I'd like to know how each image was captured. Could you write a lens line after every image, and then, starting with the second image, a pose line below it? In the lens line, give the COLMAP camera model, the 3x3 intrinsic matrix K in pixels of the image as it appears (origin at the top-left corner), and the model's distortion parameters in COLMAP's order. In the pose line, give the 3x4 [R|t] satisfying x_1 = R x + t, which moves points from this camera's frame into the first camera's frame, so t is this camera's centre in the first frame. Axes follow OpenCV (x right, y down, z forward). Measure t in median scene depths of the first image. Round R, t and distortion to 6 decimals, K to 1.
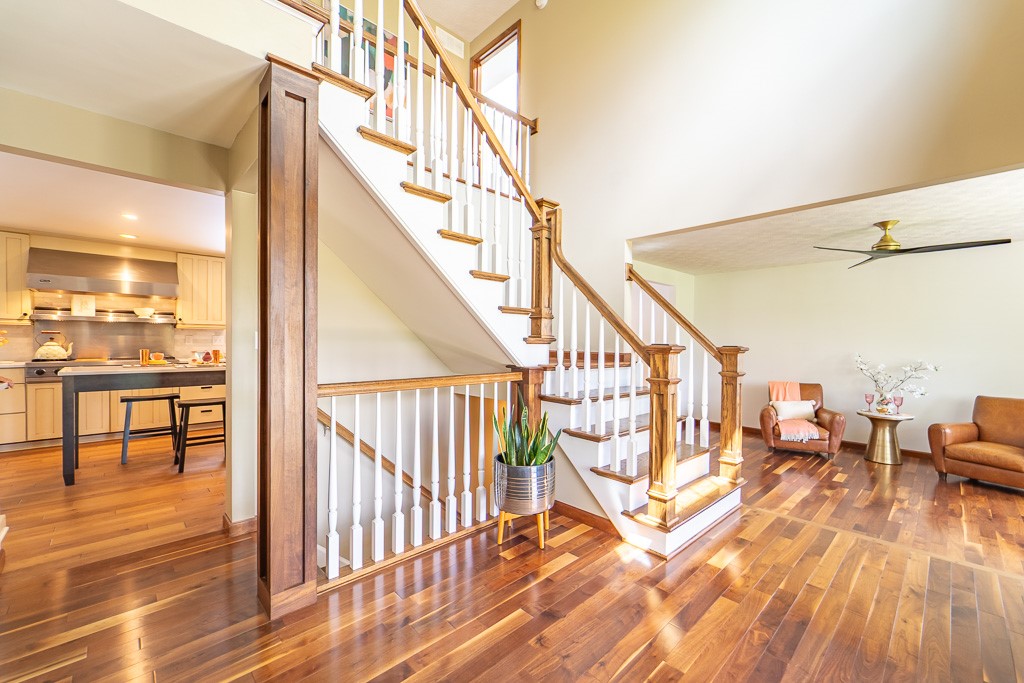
lens RADIAL K [[409.4, 0, 517.8], [0, 409.4, 345.9], [0, 0, 1]] dist [0.000439, -0.000001]
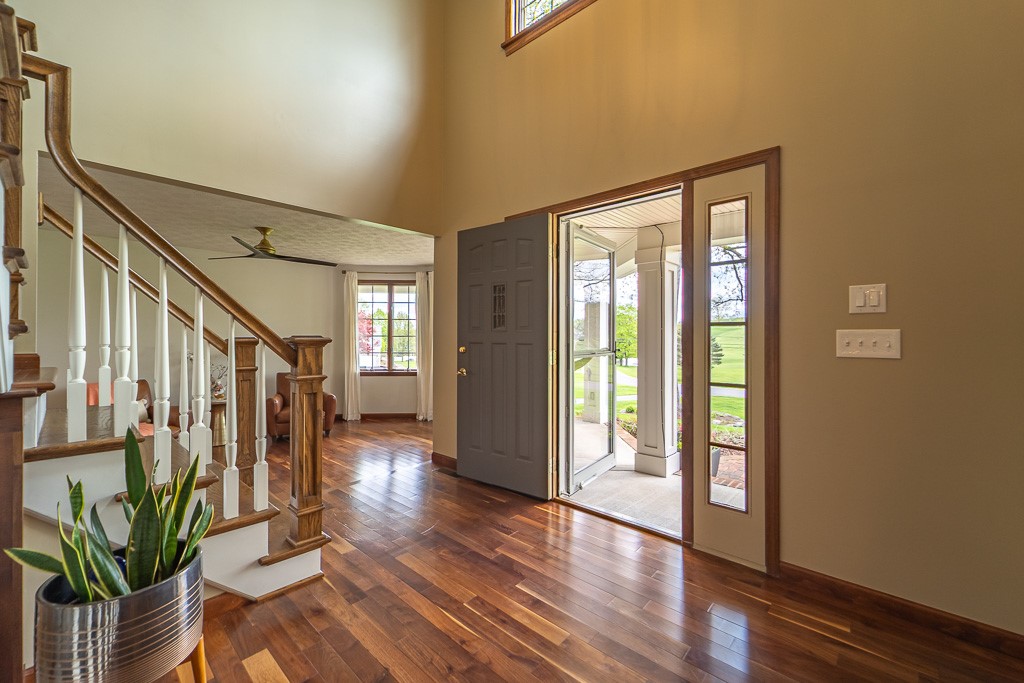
lens RADIAL K [[423.4, 0, 526.7], [0, 423.4, 330.8], [0, 0, 1]] dist [0.001470, 0.000117]
pose [[-0.078243, 0.001817, 0.996933, -0.536854], [0.007179, 0.999973, -0.001259, -0.010287], [-0.996908, 0.007059, -0.078254, 0.554278]]
